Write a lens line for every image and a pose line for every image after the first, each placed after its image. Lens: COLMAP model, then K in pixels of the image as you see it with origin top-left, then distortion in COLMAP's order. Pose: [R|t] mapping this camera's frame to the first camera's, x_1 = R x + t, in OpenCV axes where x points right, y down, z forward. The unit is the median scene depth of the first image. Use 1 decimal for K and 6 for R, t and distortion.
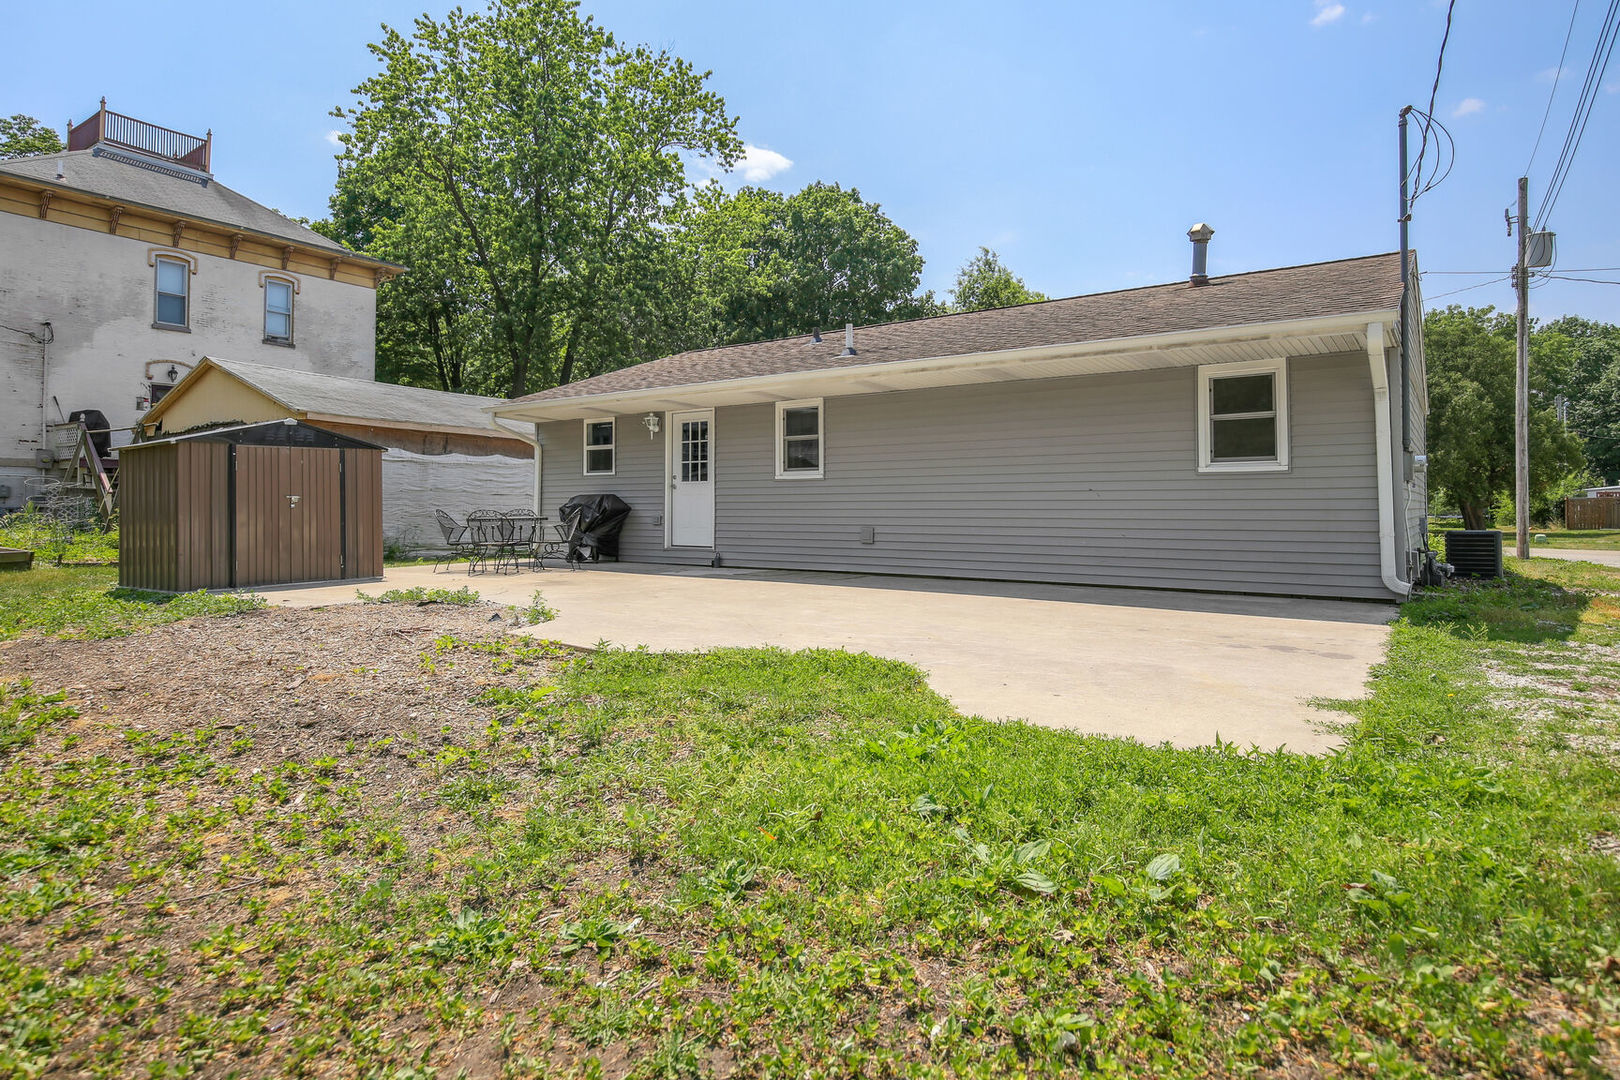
lens RADIAL K [[899.1, 0, 816.3], [0, 899.1, 508.3], [0, 0, 1]] dist [0.004157, 0.001472]
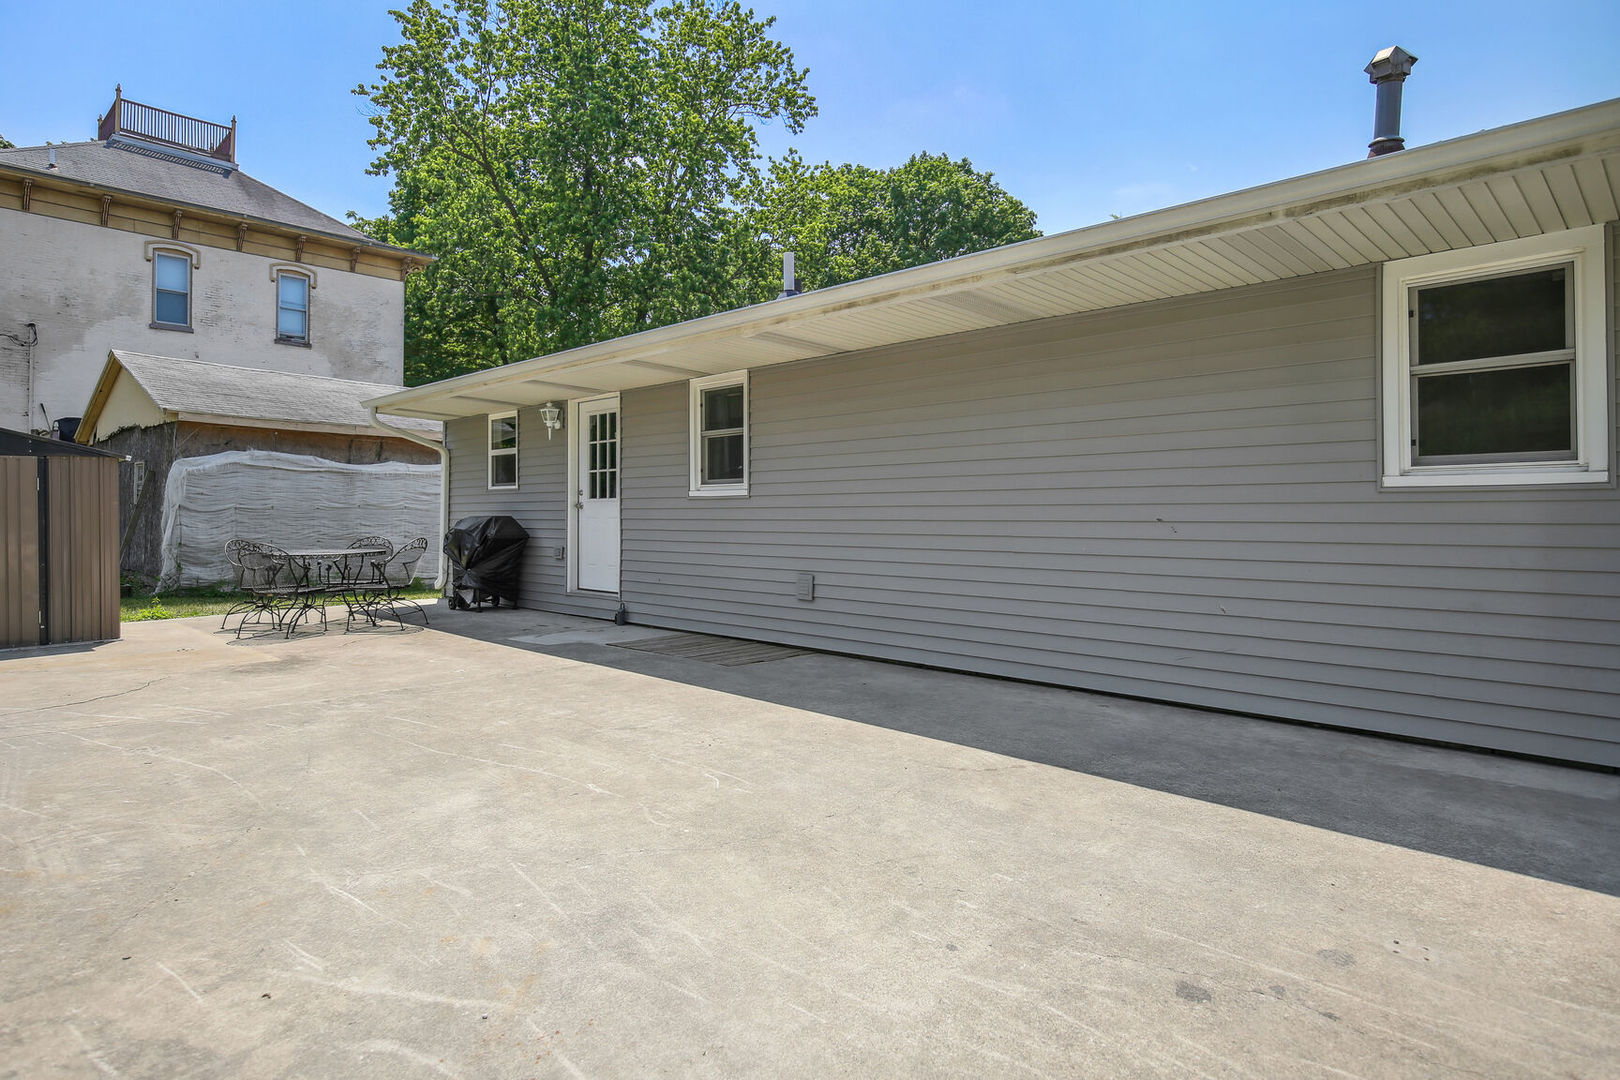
lens RADIAL K [[915.7, 0, 811.0], [0, 915.7, 518.1], [0, 0, 1]] dist [0.007517, 0.002244]
pose [[0.987625, -0.000359, -0.156832, 0.075319], [0.001079, 0.999989, 0.004507, -0.009752], [0.156829, -0.004620, 0.987615, 0.176433]]
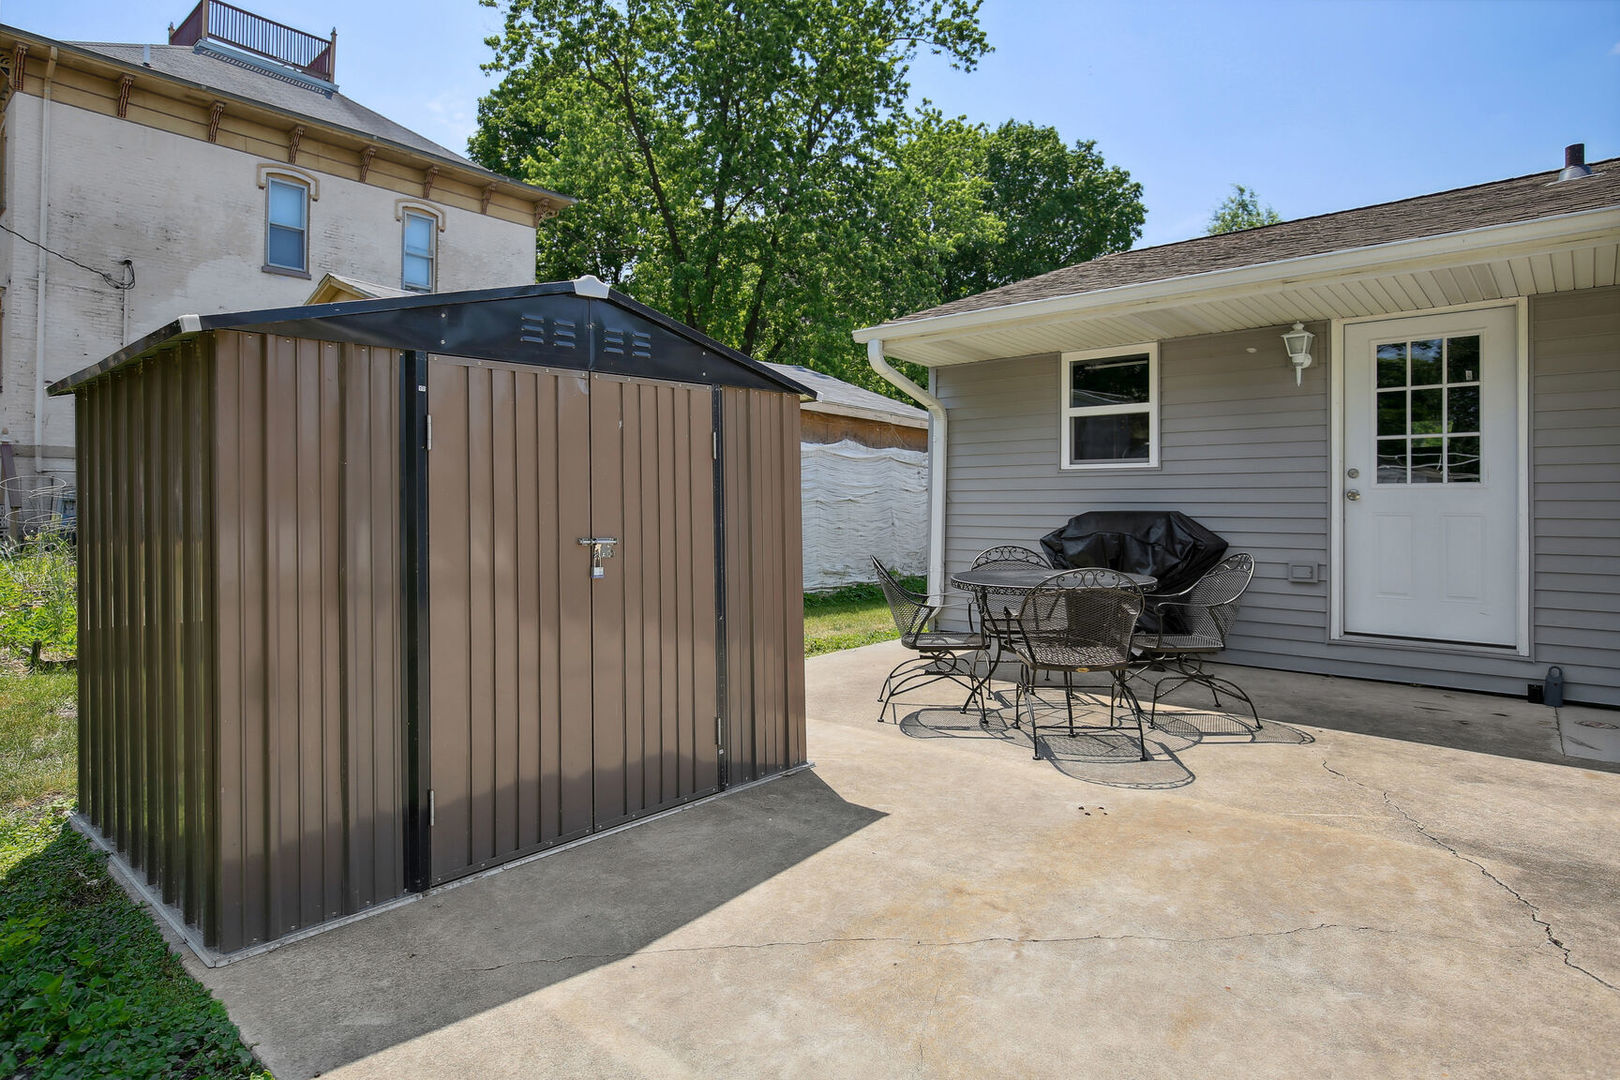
lens RADIAL K [[902.1, 0, 809.3], [0, 902.1, 515.4], [0, 0, 1]] dist [-0.002389, -0.001781]
pose [[0.994202, 0.004720, -0.107422, -0.206306], [-0.003316, 0.999907, 0.013246, -0.010804], [0.107475, -0.012813, 0.994125, 0.305689]]
